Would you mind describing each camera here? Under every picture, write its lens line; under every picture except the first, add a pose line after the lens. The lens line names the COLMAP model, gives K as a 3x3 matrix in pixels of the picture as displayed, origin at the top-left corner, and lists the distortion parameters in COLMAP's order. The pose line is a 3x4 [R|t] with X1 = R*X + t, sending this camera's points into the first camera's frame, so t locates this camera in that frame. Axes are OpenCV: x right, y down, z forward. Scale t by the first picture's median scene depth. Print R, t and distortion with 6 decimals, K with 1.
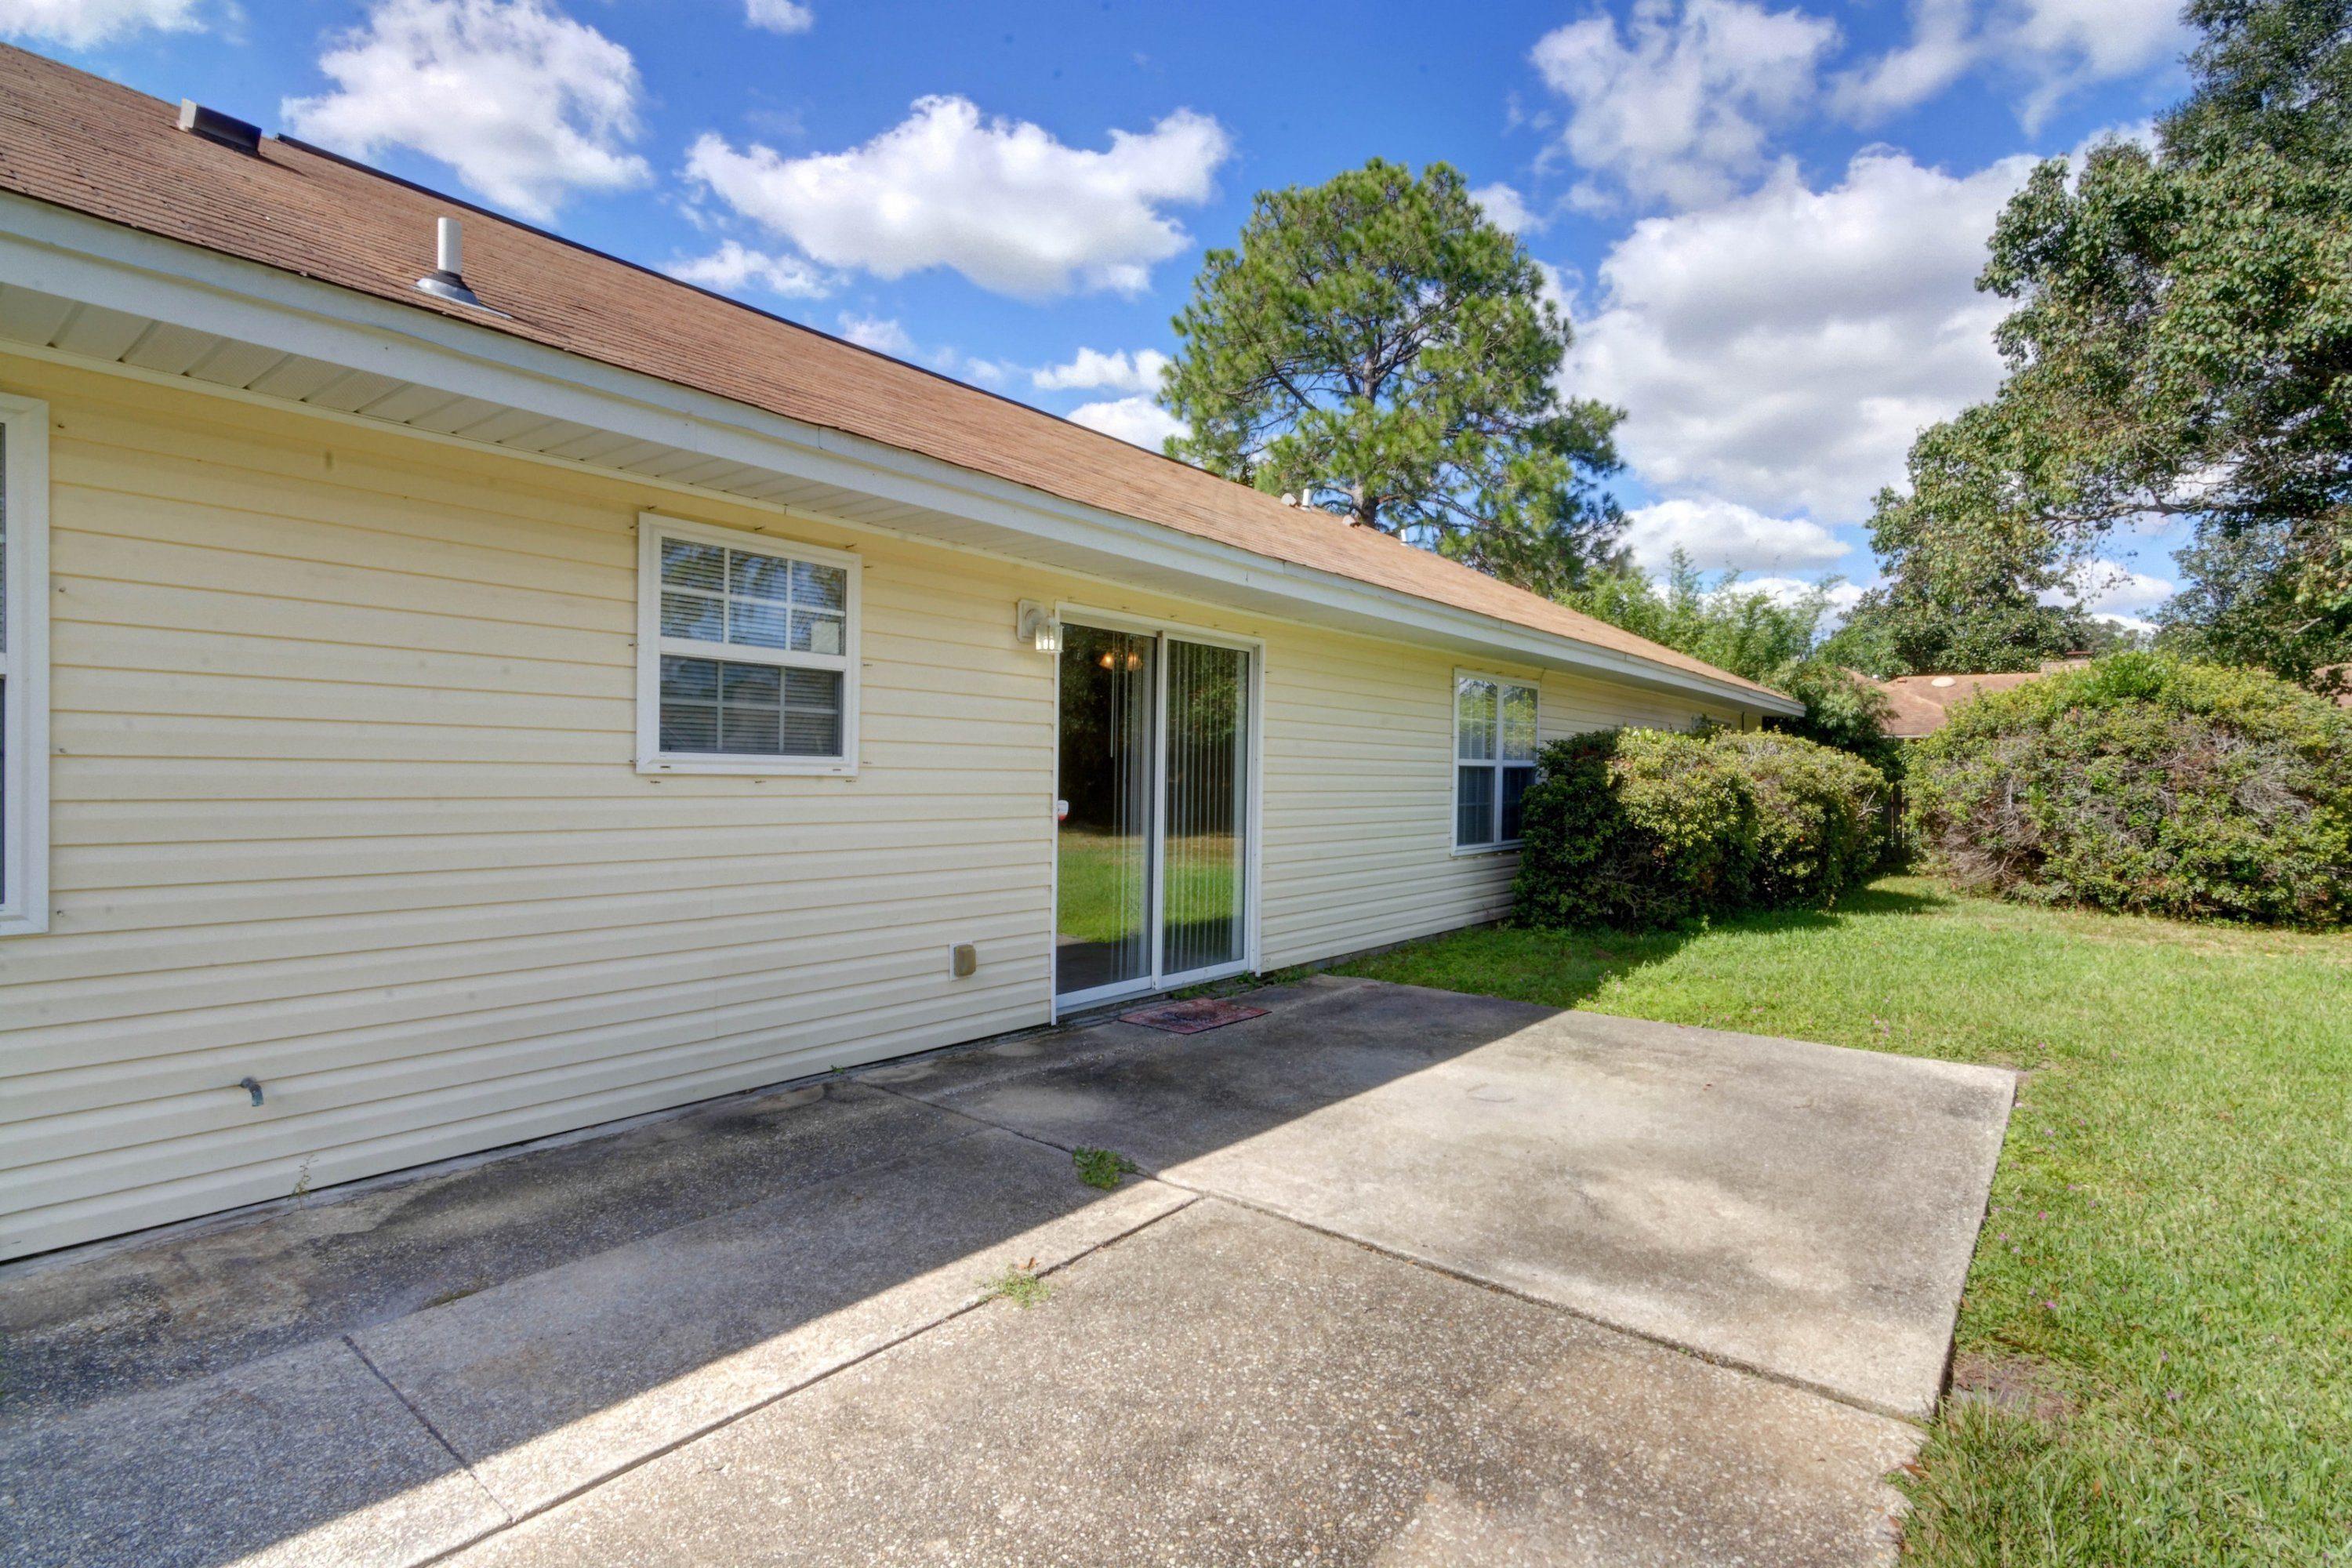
lens RADIAL K [[1123.9, 0, 1176.0], [0, 1123.9, 784.0], [0, 0, 1]] dist [0.009062, -0.000216]
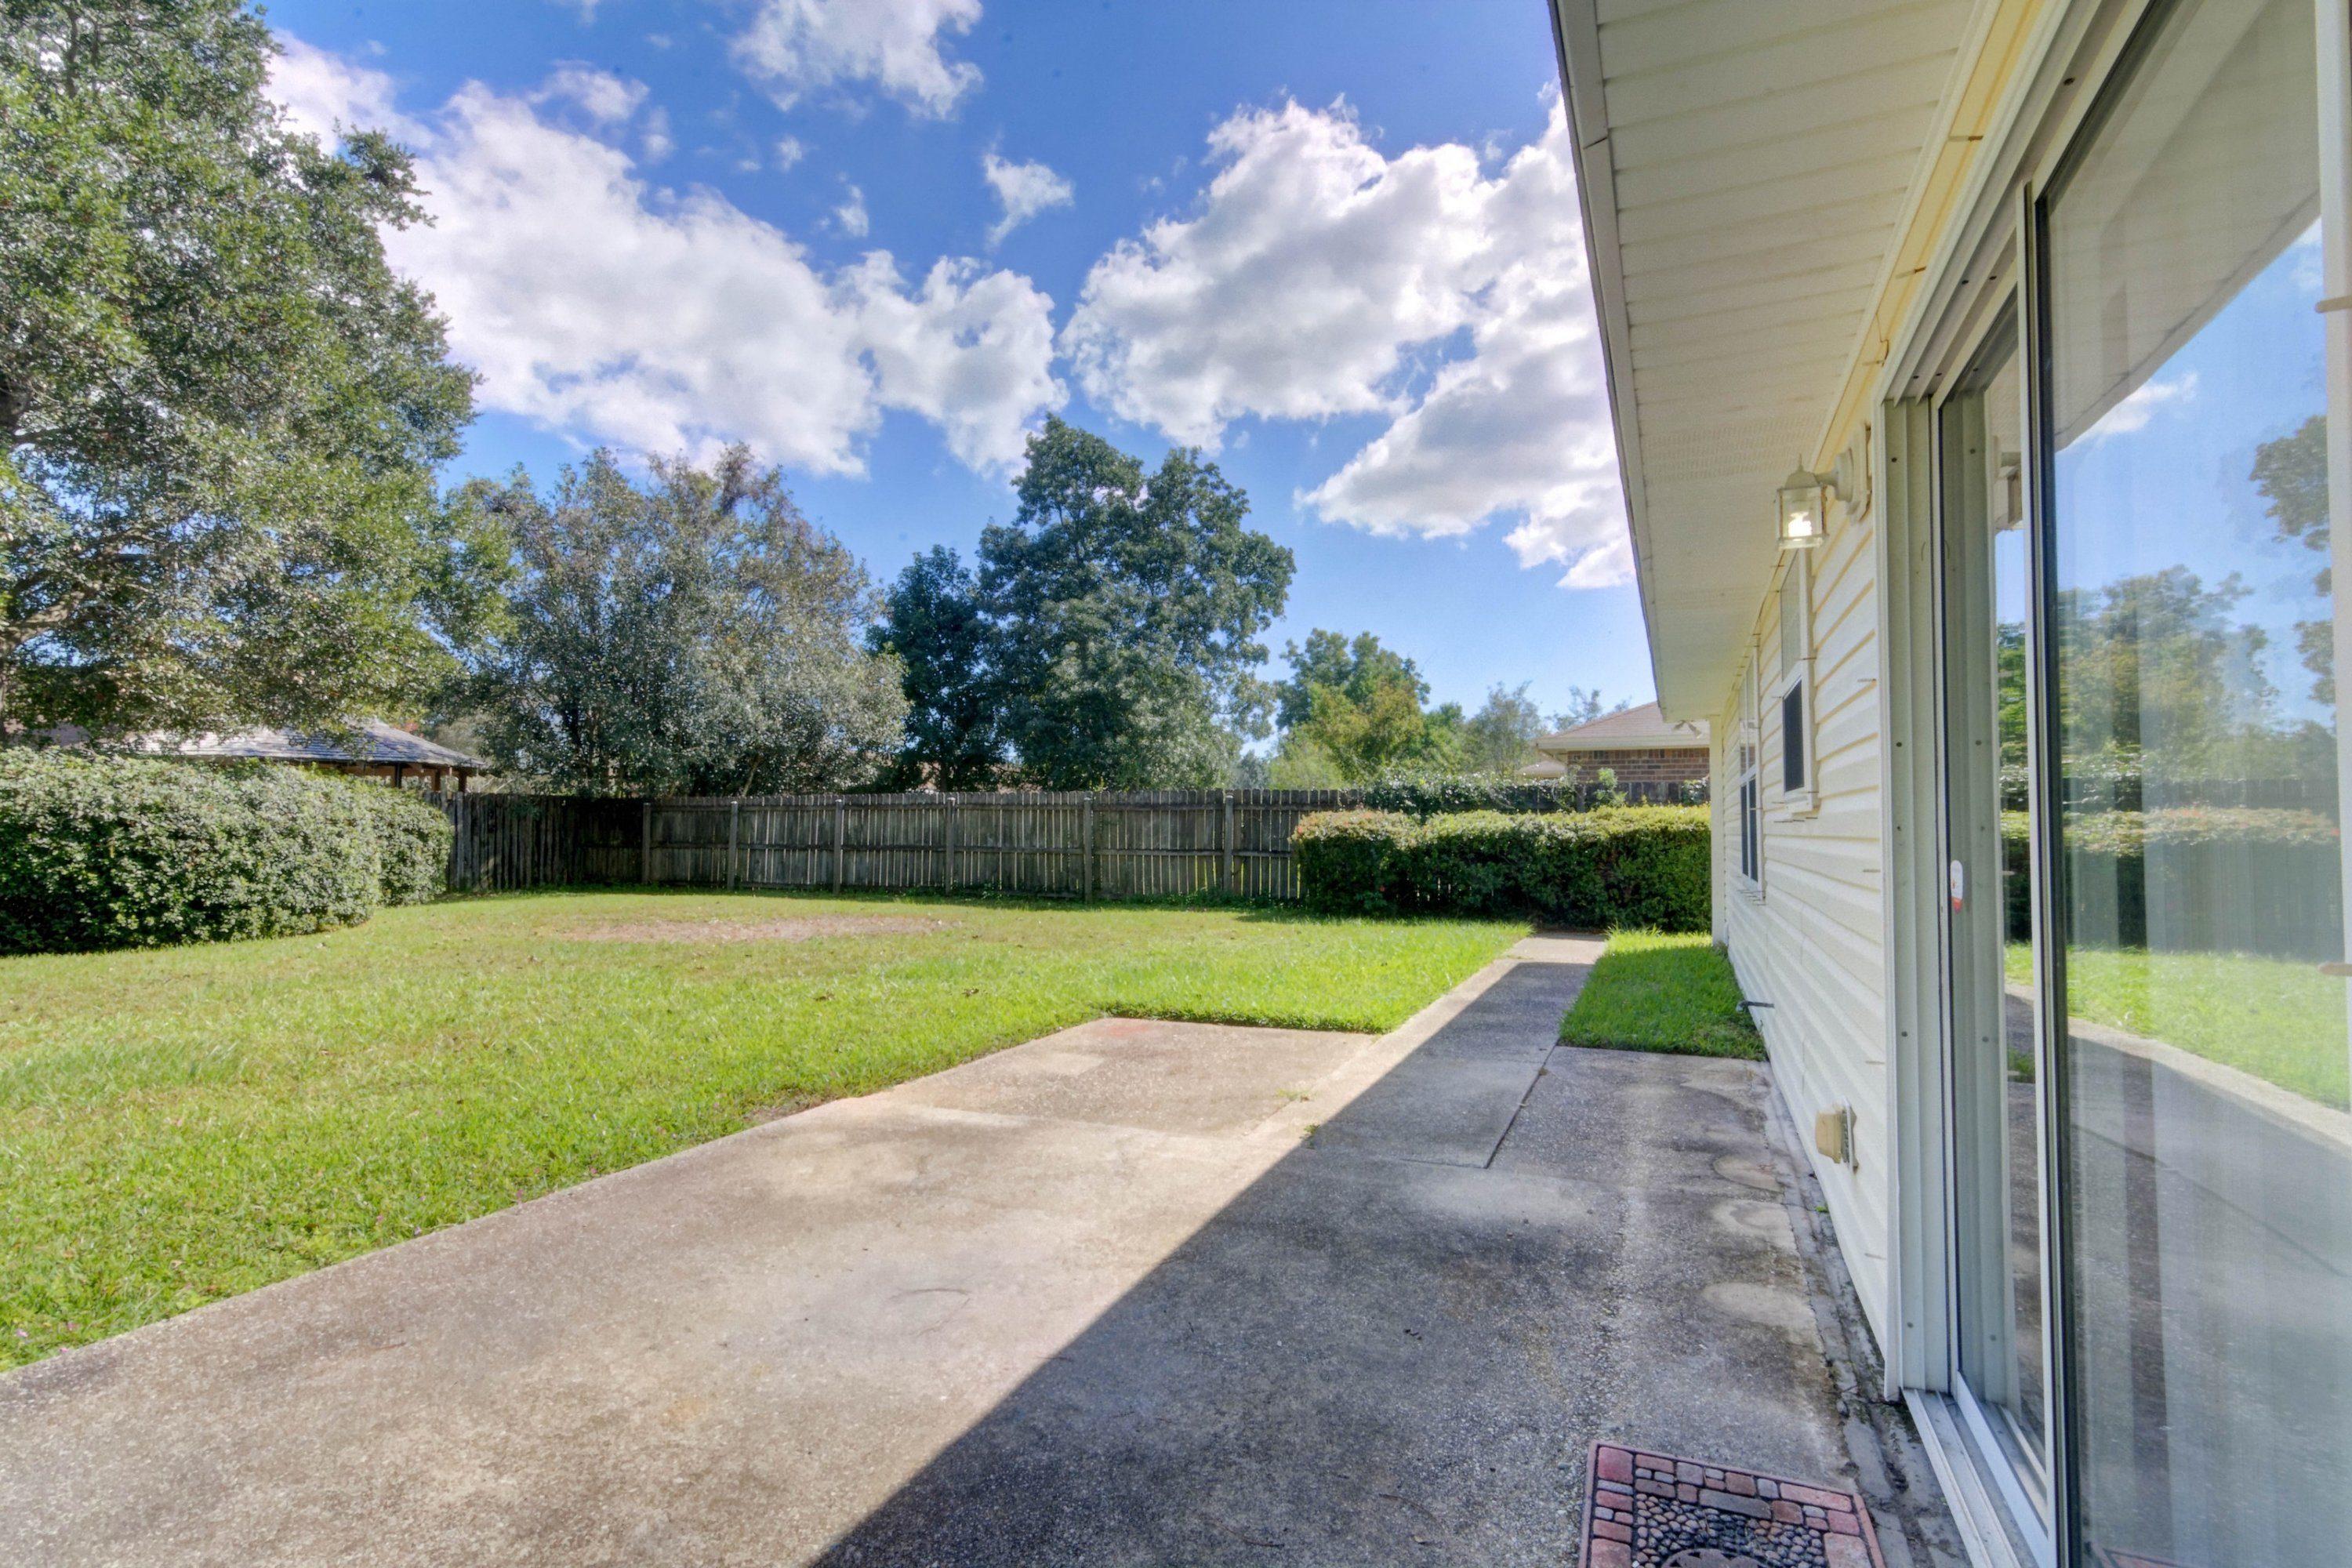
lens RADIAL K [[1123.9, 0, 1176.0], [0, 1123.9, 784.0], [0, 0, 1]] dist [0.009062, -0.000216]
pose [[-0.966243, -0.028139, -0.256090, 0.319742], [-0.020574, 0.999271, -0.032172, 0.008217], [0.256808, -0.025817, -0.966117, 1.666423]]
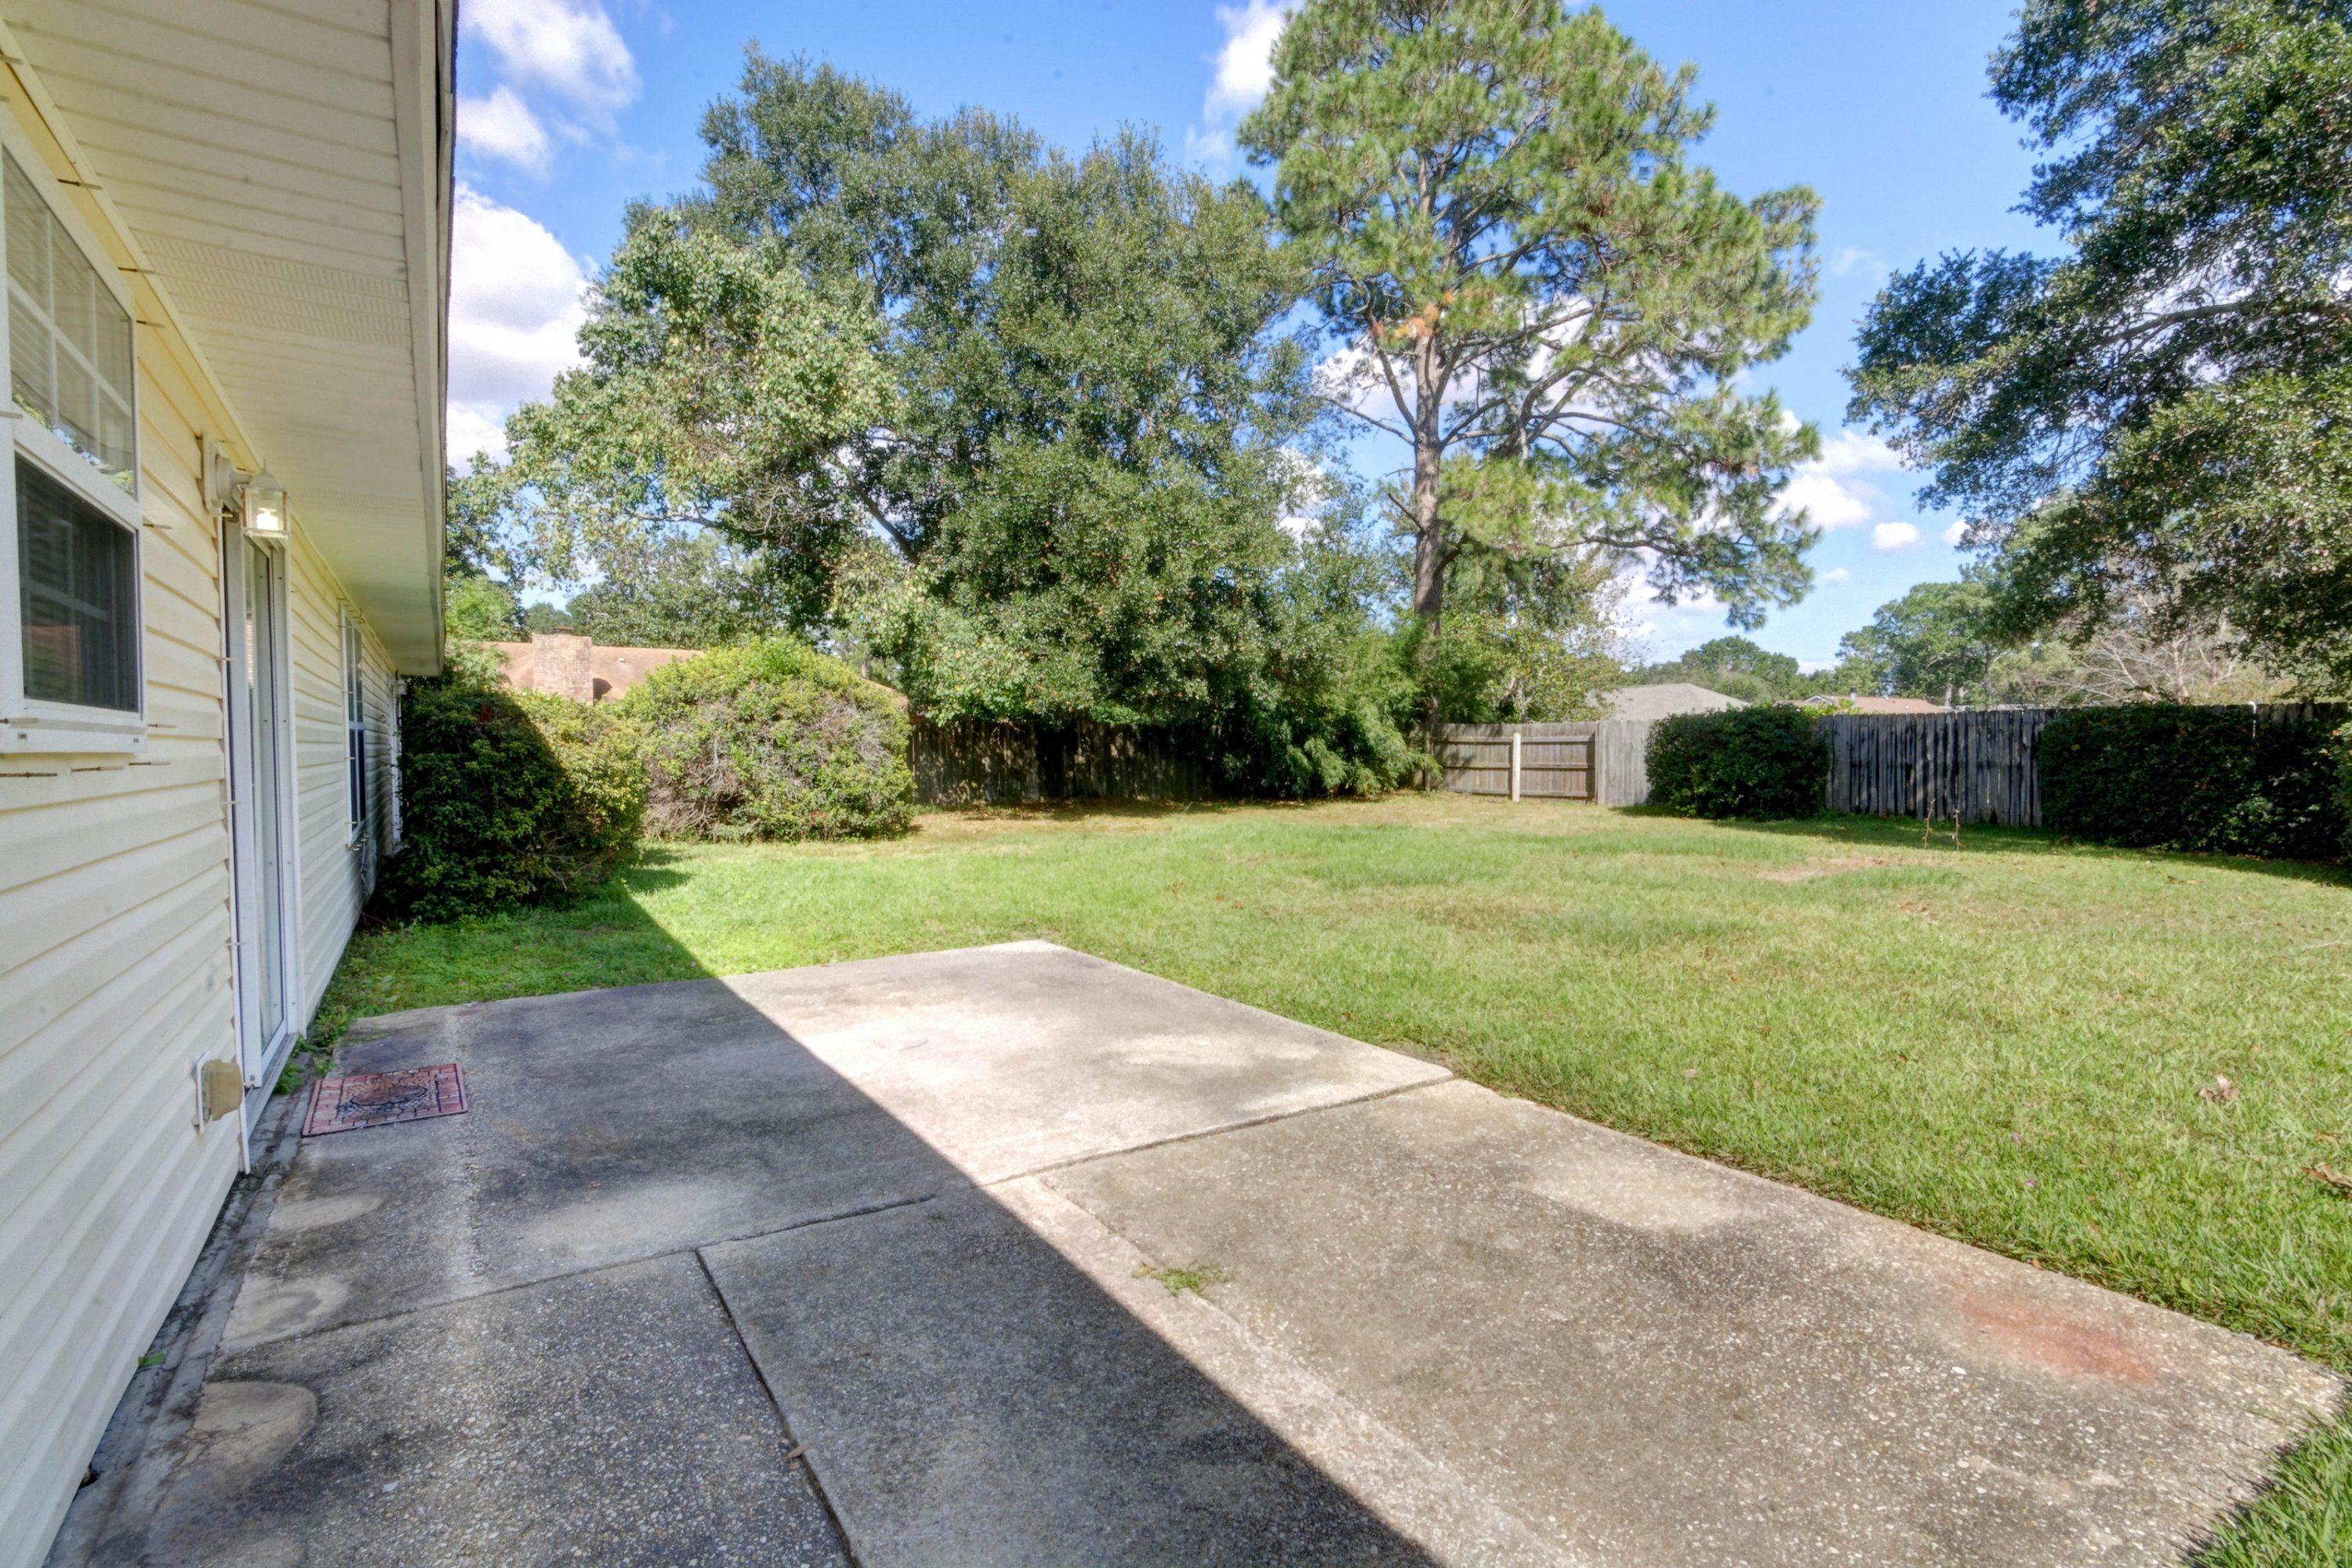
lens RADIAL K [[1123.9, 0, 1176.0], [0, 1123.9, 784.0], [0, 0, 1]] dist [0.009062, -0.000216]
pose [[0.309058, -0.050332, 0.949710, -0.633922], [0.018758, 0.998727, 0.046825, -0.009204], [-0.950858, 0.003343, 0.309609, 0.440994]]
